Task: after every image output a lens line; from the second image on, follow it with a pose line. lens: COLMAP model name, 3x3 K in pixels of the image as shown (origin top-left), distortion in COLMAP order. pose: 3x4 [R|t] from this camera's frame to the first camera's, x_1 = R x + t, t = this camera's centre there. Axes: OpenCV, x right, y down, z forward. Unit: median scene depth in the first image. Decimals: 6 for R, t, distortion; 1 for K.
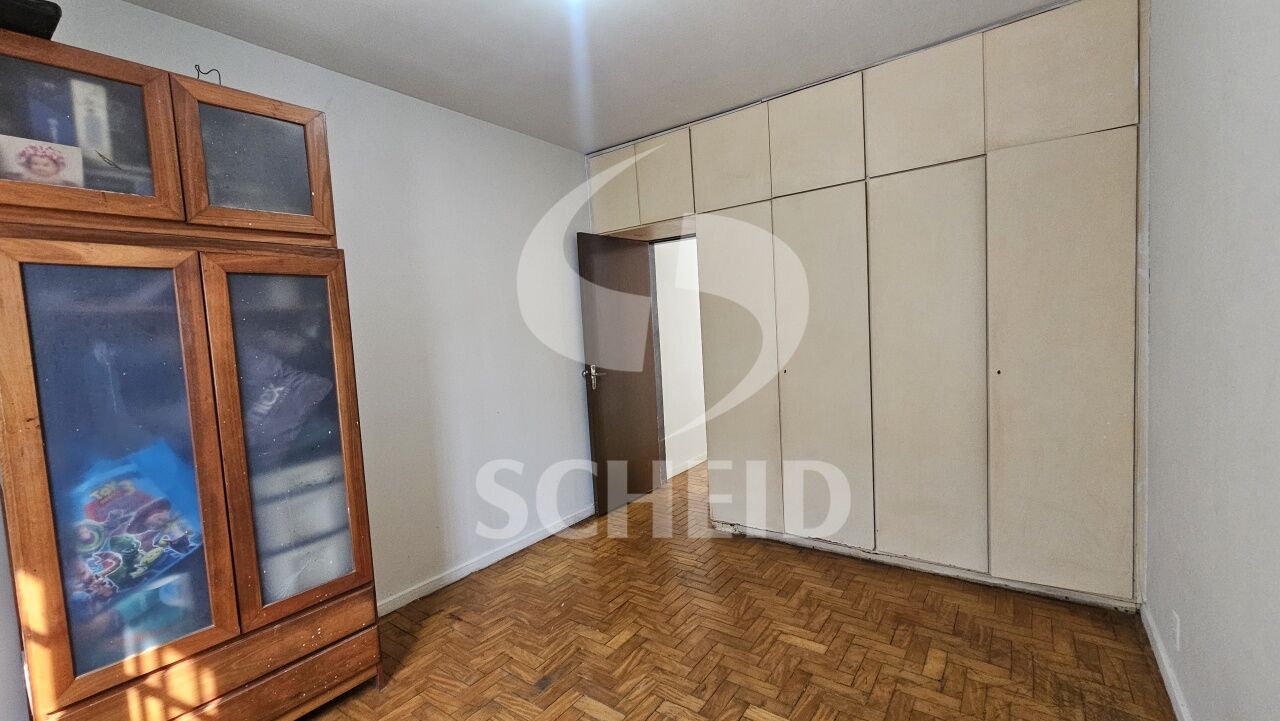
lens RADIAL K [[528.2, 0, 644.6], [0, 528.2, 359.8], [0, 0, 1]] dist [-0.002941, 0.000516]
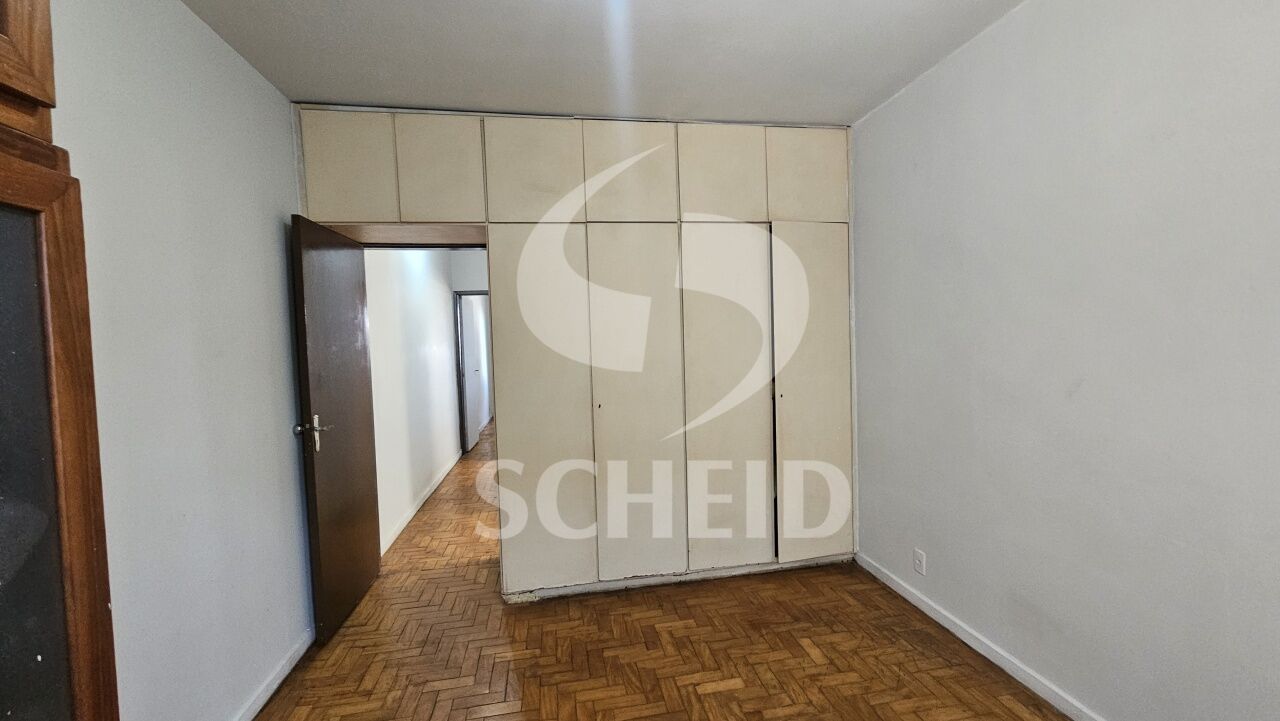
lens RADIAL K [[528.2, 0, 643.8], [0, 528.2, 359.0], [0, 0, 1]] dist [-0.002941, 0.000516]
pose [[0.685446, 0.004077, 0.728112, -0.426029], [0.040956, 0.998185, -0.044145, -0.020253], [-0.726971, 0.060079, 0.684035, 0.342728]]
